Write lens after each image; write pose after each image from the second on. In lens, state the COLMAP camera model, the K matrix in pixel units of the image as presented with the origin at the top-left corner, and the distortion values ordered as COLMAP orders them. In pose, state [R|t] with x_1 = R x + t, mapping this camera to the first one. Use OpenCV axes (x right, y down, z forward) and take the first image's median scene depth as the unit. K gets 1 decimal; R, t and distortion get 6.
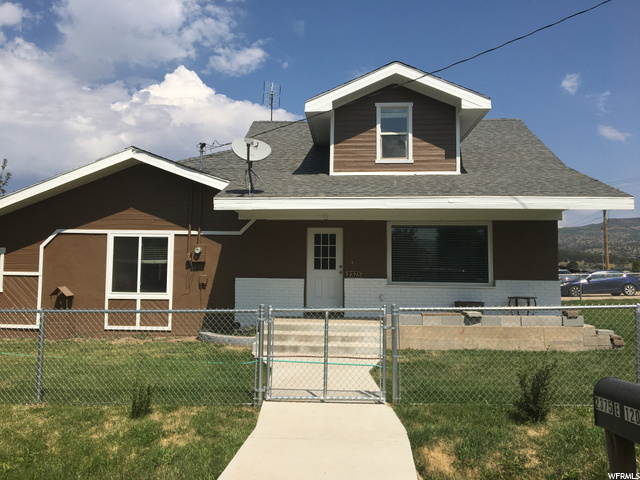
lens RADIAL K [[550.2, 0, 320.0], [0, 550.2, 240.0], [0, 0, 1]] dist [0.027888, -0.010267]
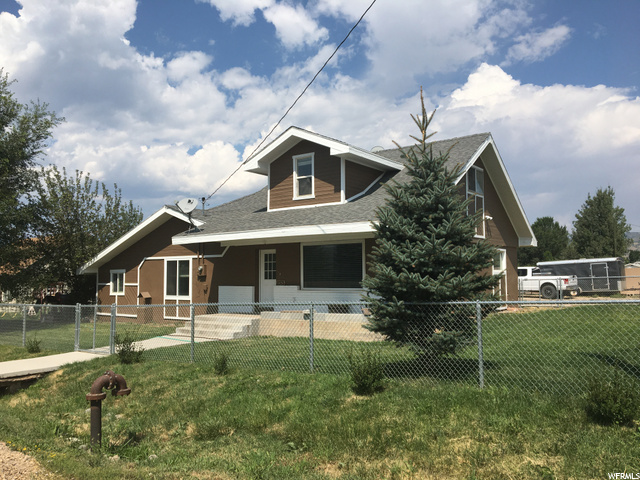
lens RADIAL K [[577.6, 0, 330.6], [0, 577.6, 227.6], [0, 0, 1]] dist [0.049761, -0.005192]
pose [[0.828125, -0.062930, -0.557000, 0.963616], [0.052488, 0.998018, -0.034720, -0.018457], [0.558081, -0.000484, 0.829786, -0.129205]]
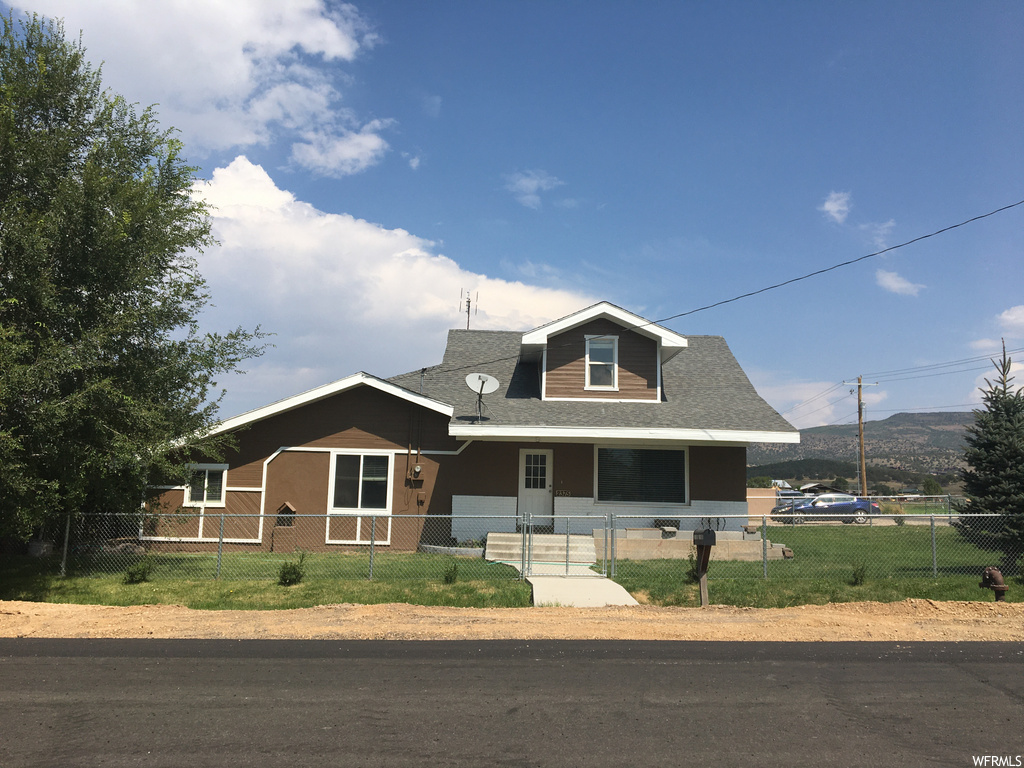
lens RADIAL K [[924.1, 0, 529.0], [0, 924.1, 364.2], [0, 0, 1]] dist [0.049761, -0.005192]
pose [[0.995469, 0.025180, 0.091697, -0.174953], [-0.018303, 0.997009, -0.075084, -0.051862], [-0.093313, 0.073065, 0.992952, -0.798878]]
